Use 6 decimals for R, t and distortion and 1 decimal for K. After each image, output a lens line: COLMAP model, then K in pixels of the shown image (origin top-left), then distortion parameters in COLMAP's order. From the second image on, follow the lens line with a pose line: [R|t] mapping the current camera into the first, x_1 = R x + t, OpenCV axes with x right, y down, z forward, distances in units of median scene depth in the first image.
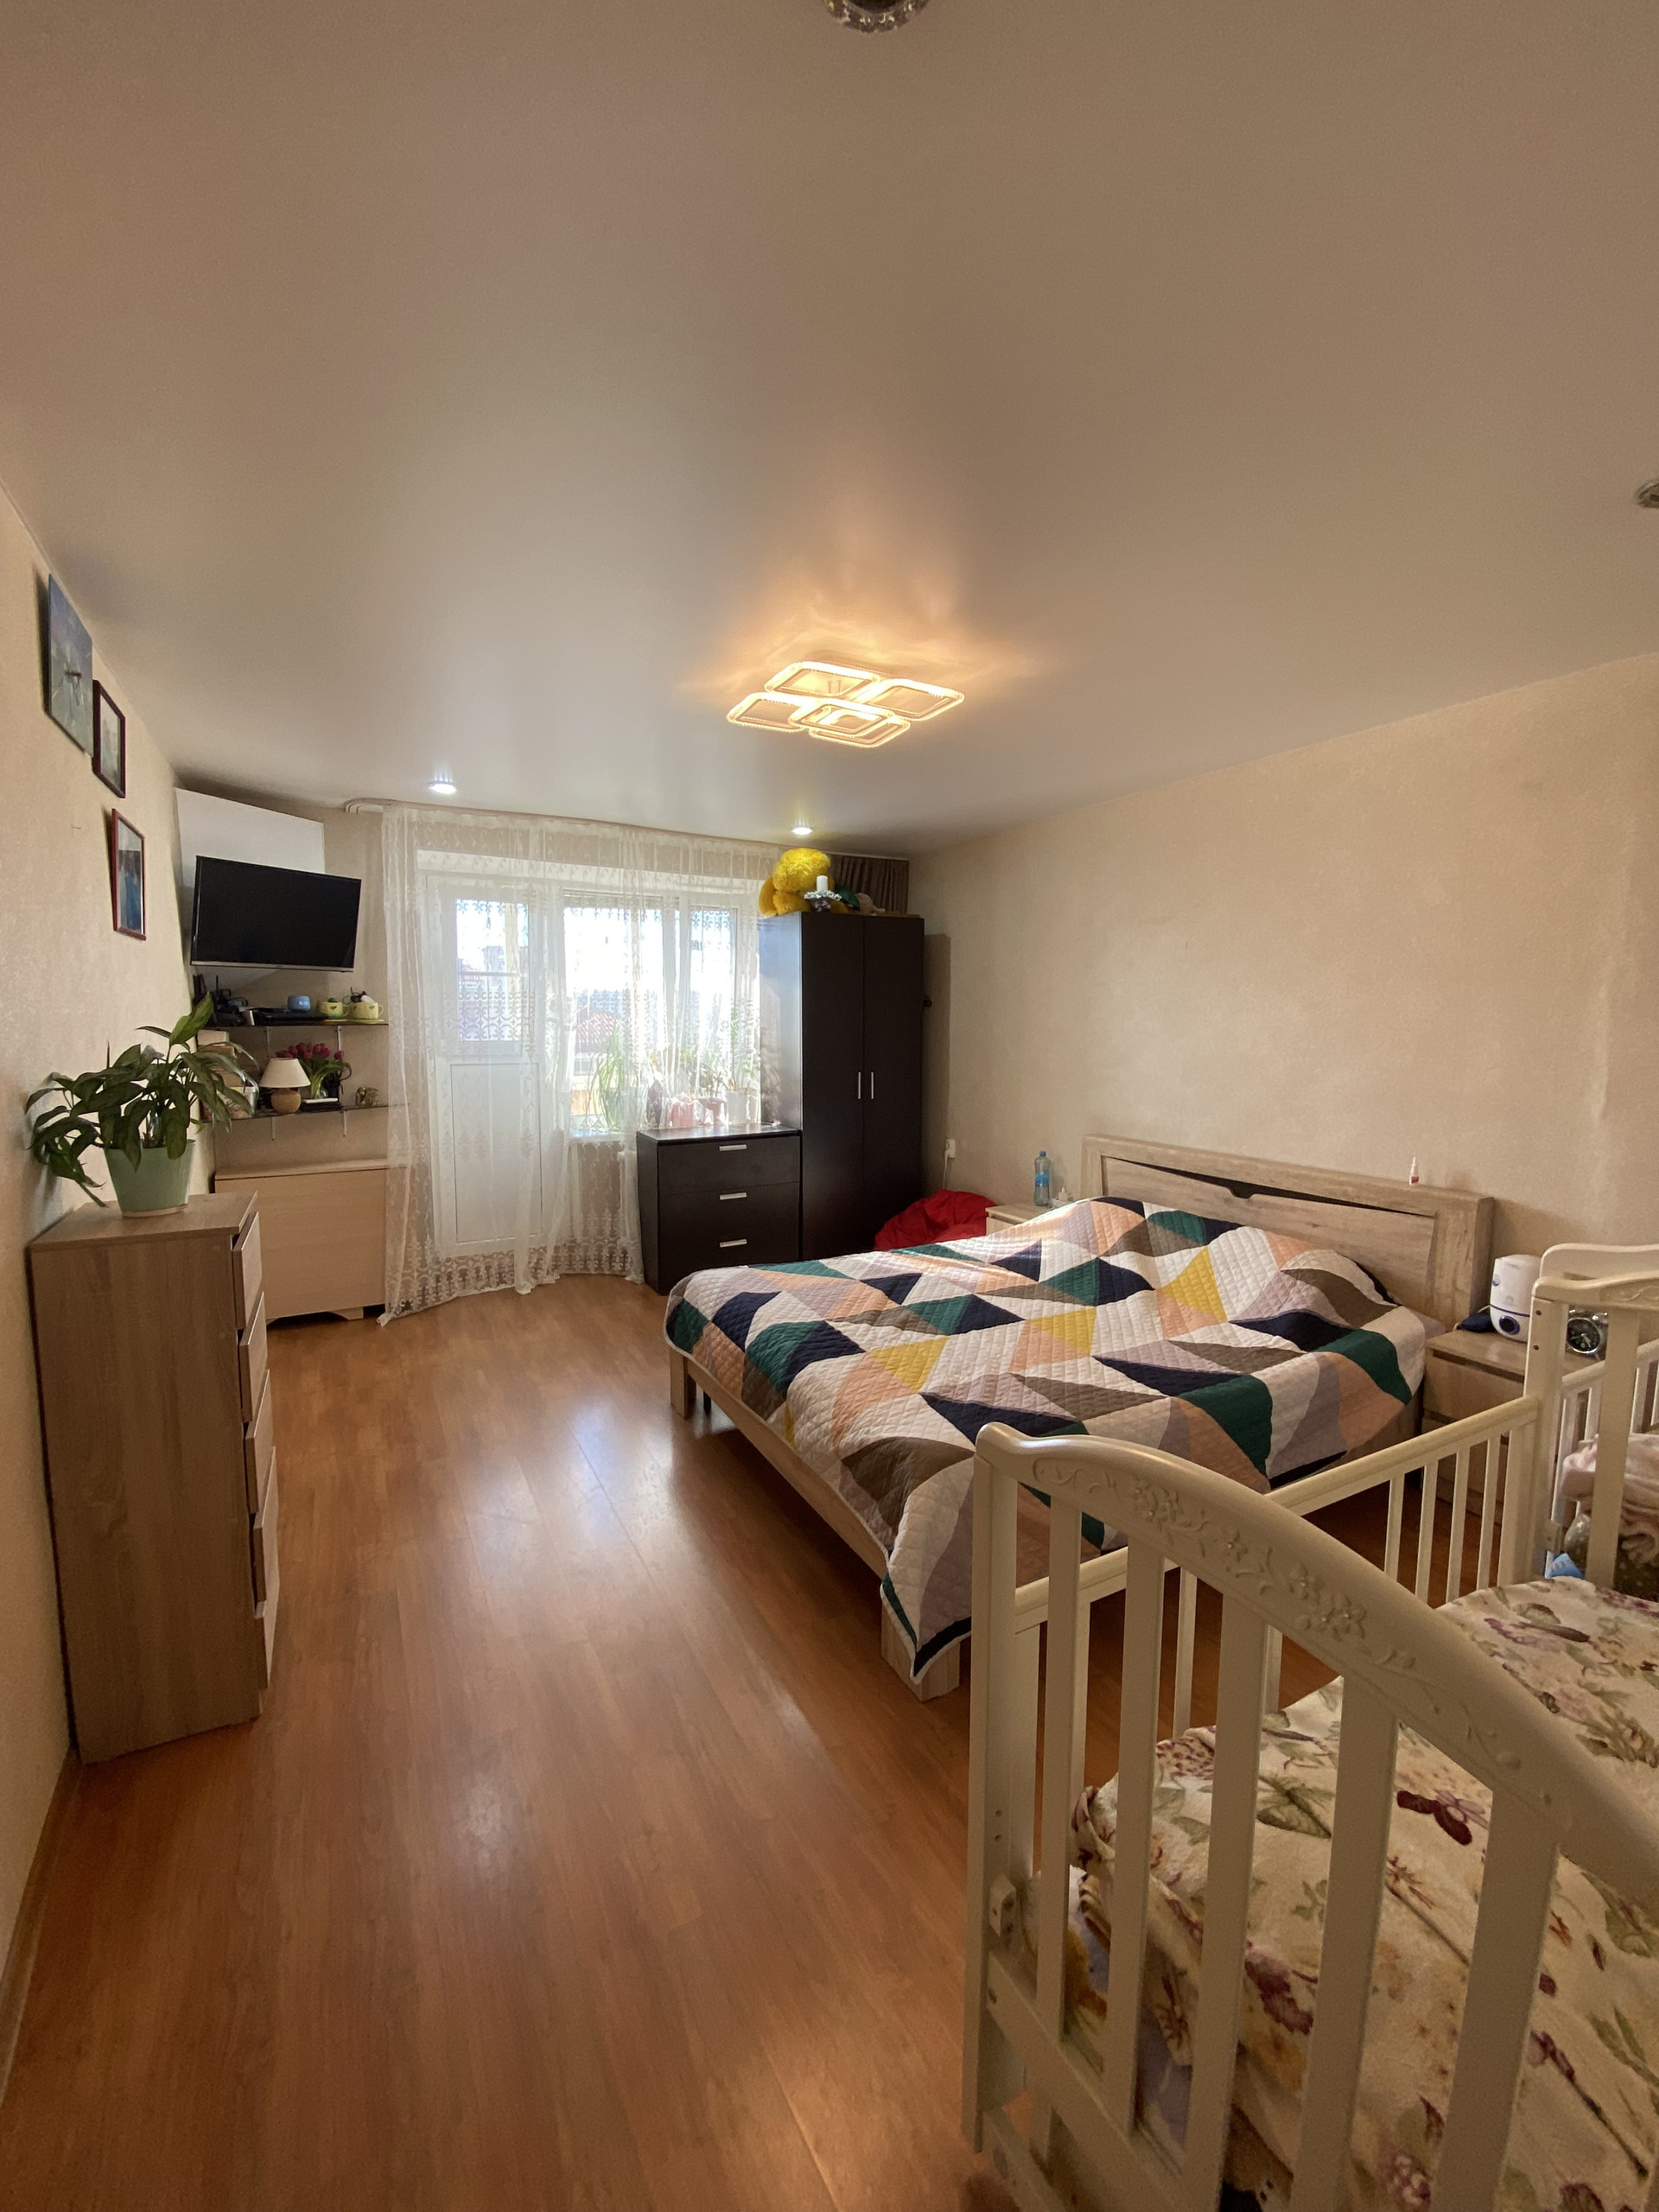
lens RADIAL K [[892.6, 0, 831.6], [0, 892.6, 1109.4], [0, 0, 1]] dist [0.010964, -0.000313]
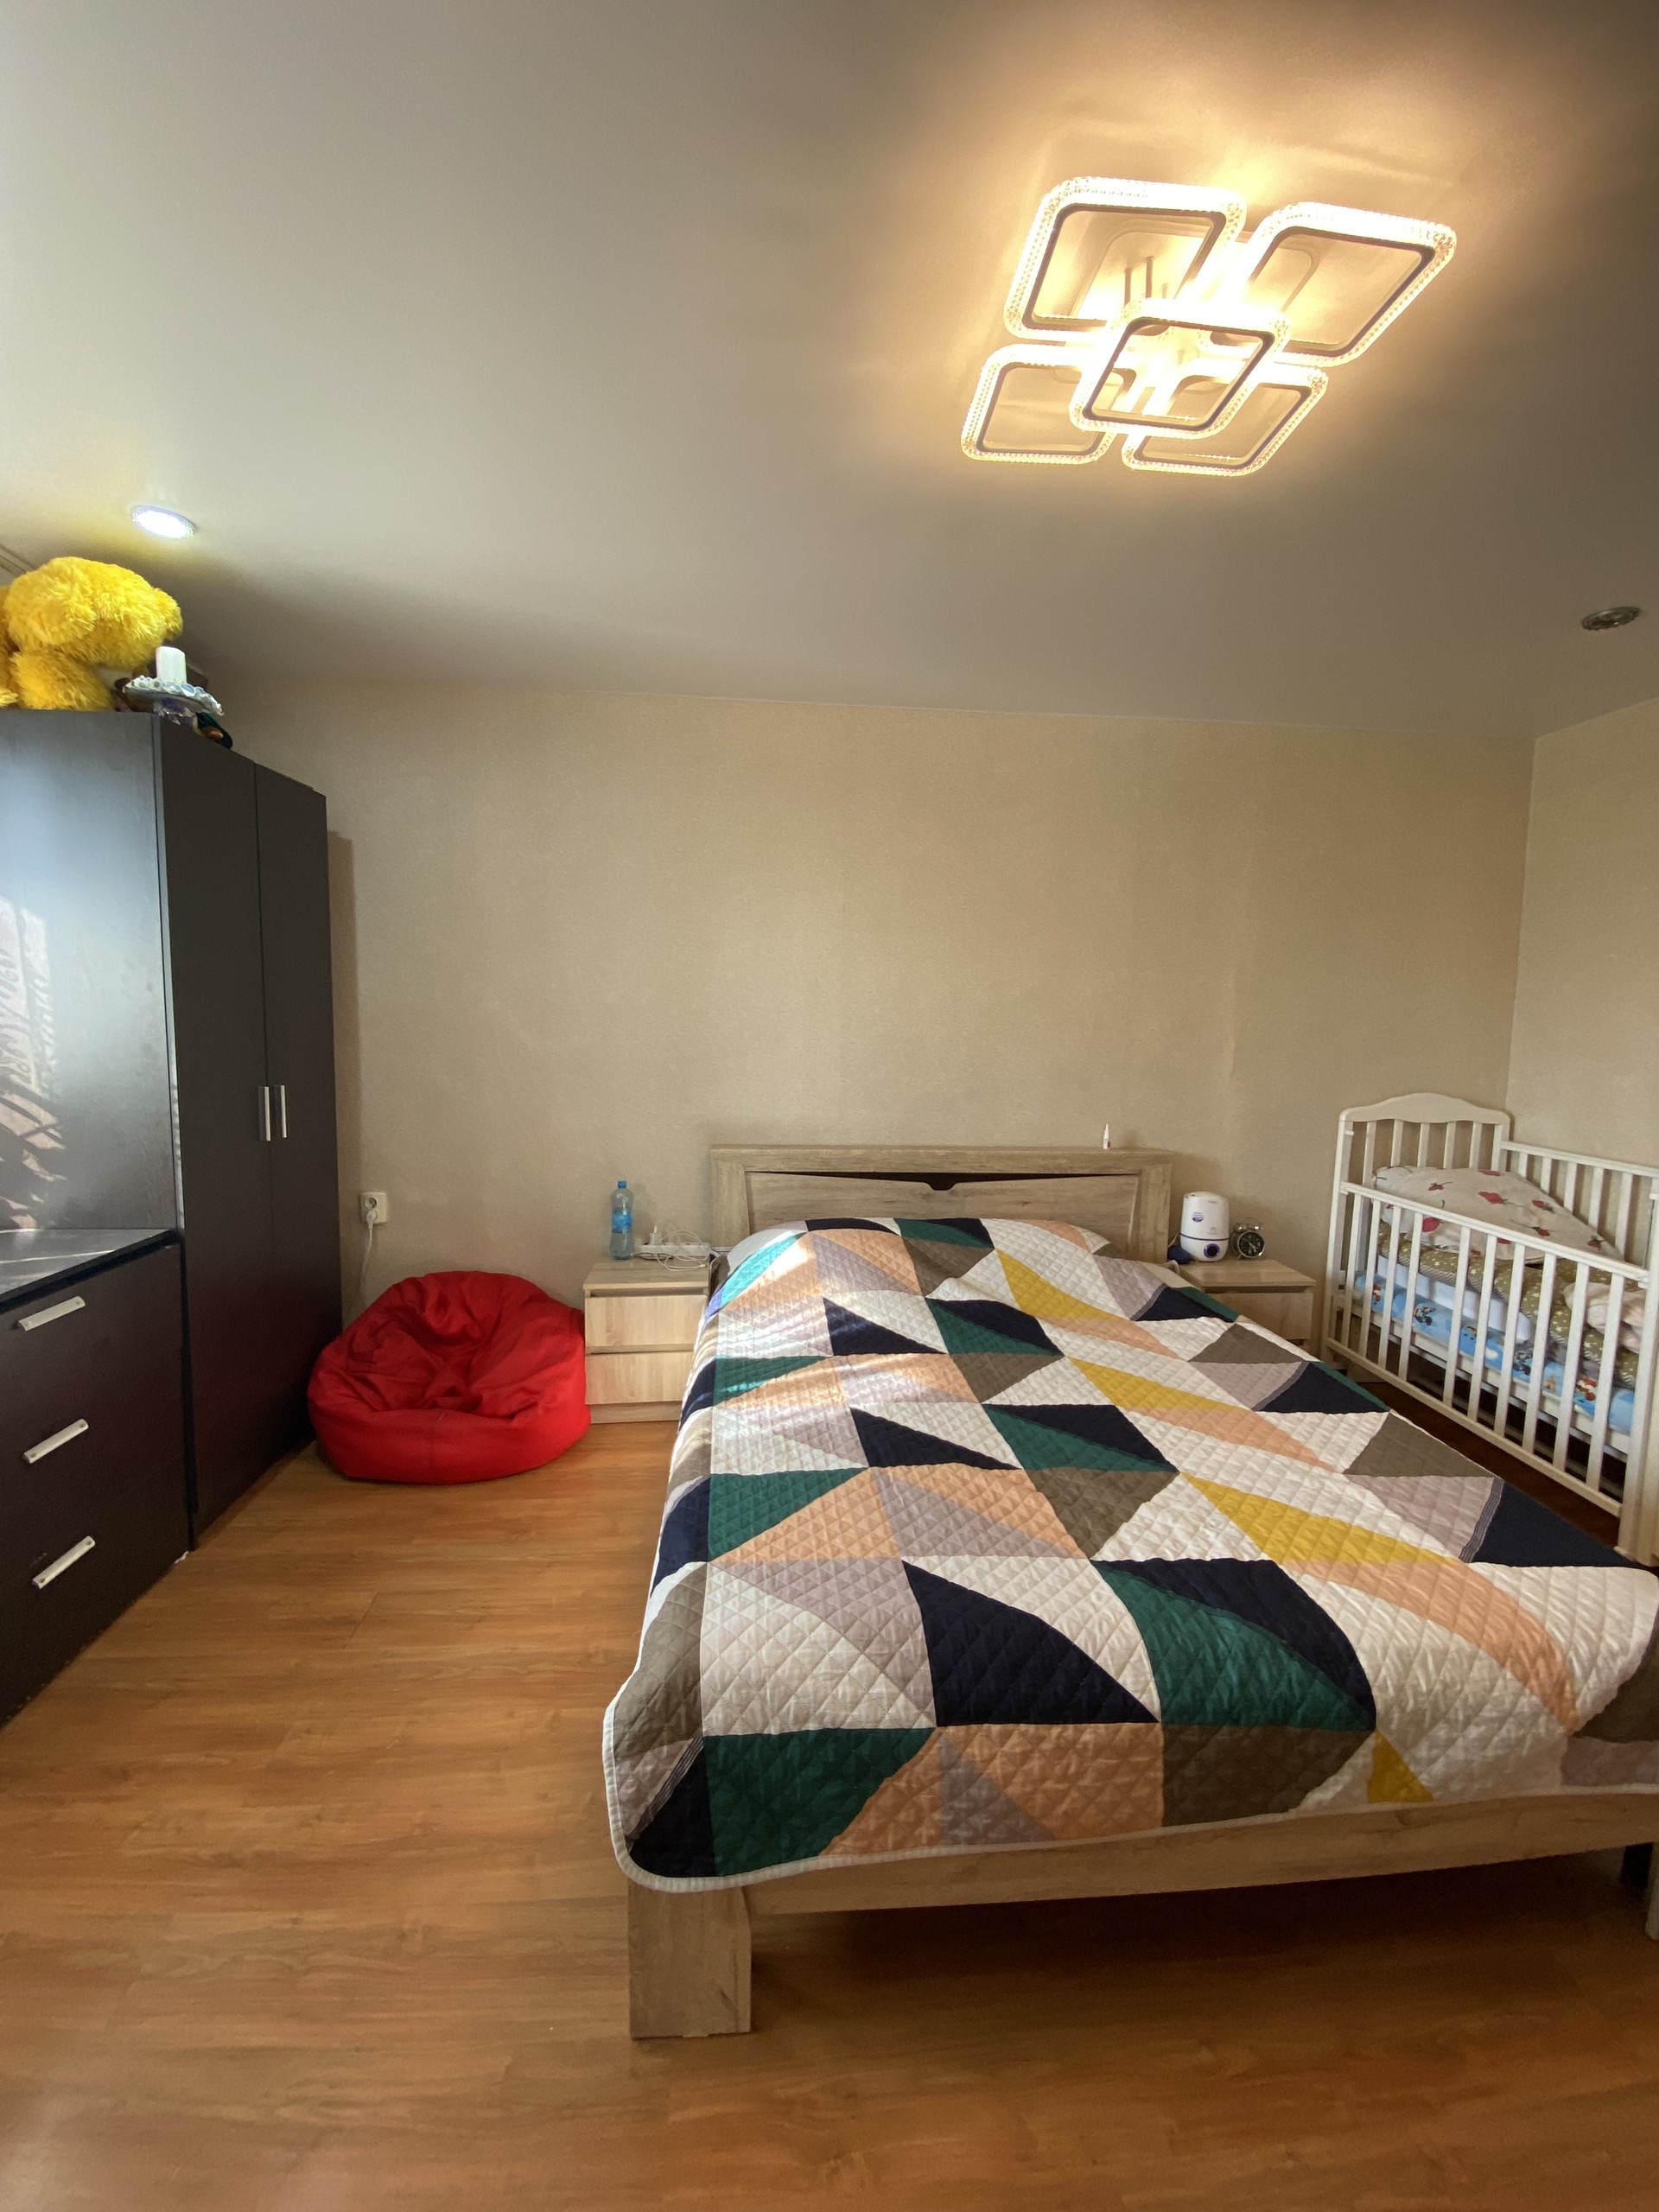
lens RADIAL K [[892.6, 0, 831.6], [0, 892.6, 1109.4], [0, 0, 1]] dist [0.010964, -0.000313]
pose [[0.400779, -0.098987, 0.910812, -0.484898], [0.074545, 0.994373, 0.075266, -0.072287], [-0.913137, 0.037732, 0.405903, 0.844892]]
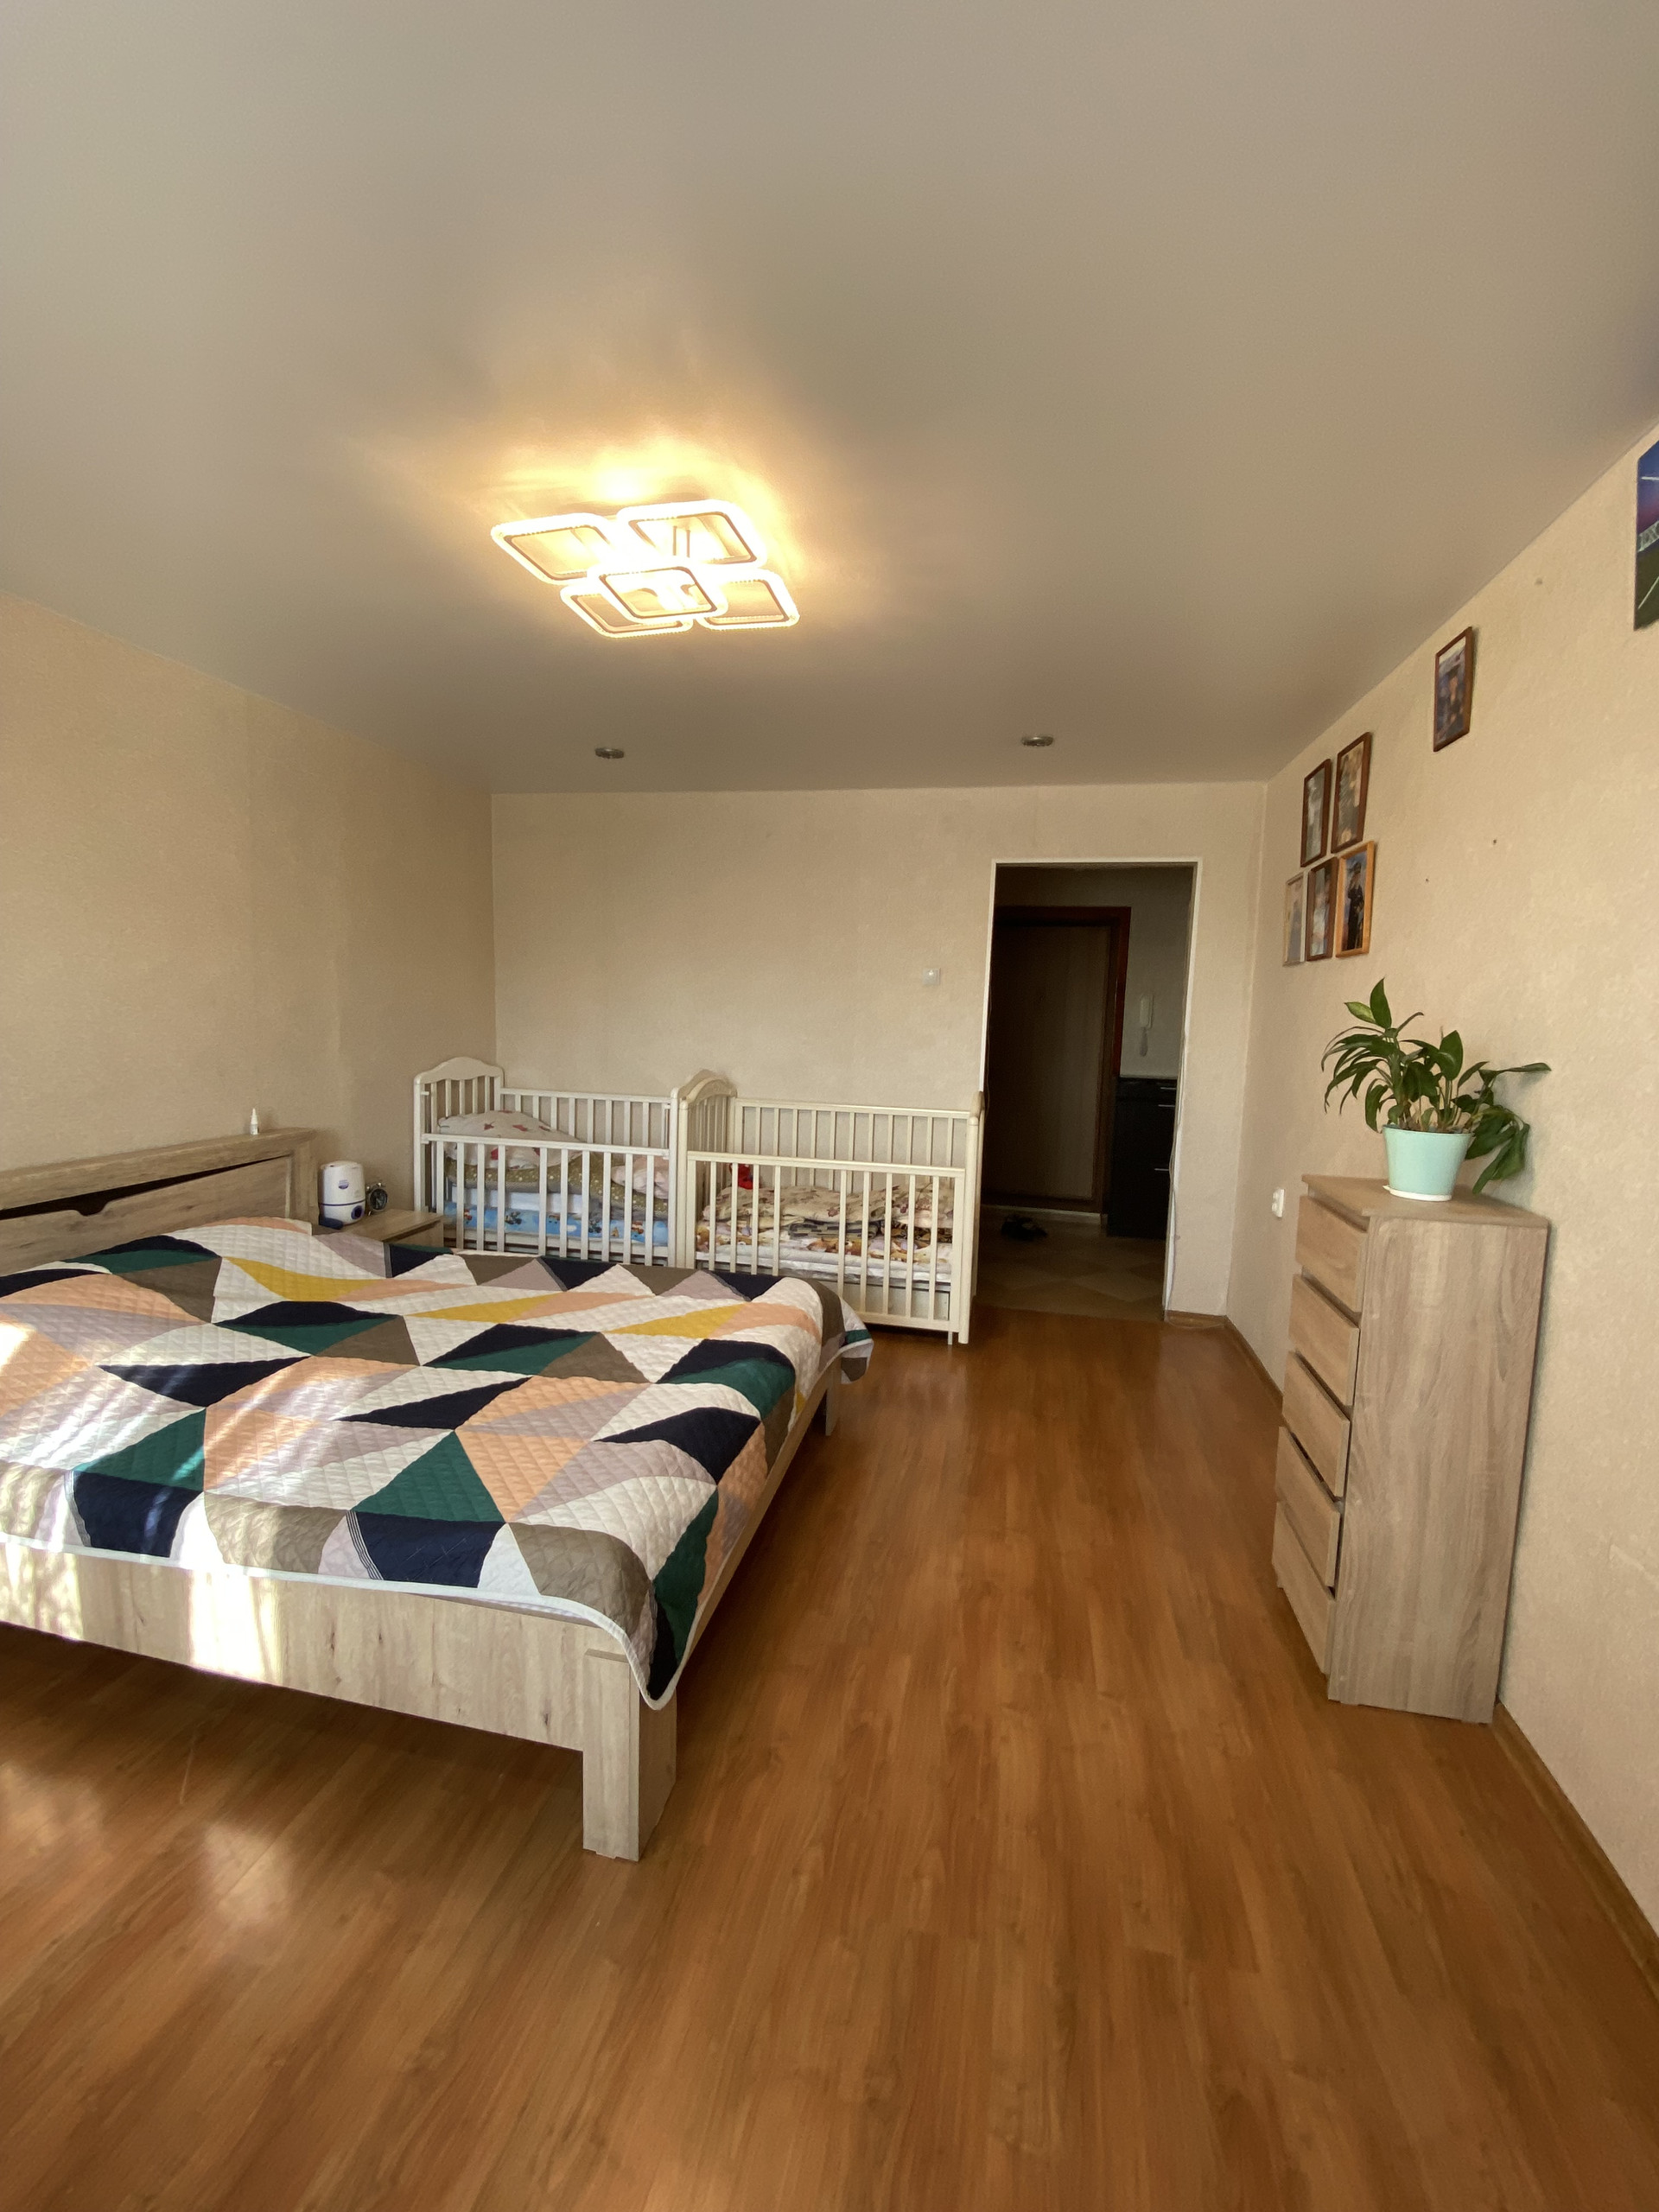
lens RADIAL K [[892.6, 0, 831.6], [0, 892.6, 1109.4], [0, 0, 1]] dist [0.010964, -0.000313]
pose [[-0.767281, -0.101678, 0.633199, -0.547547], [0.028076, 0.981079, 0.191561, -0.129335], [-0.640696, 0.164759, -0.749908, 1.331934]]
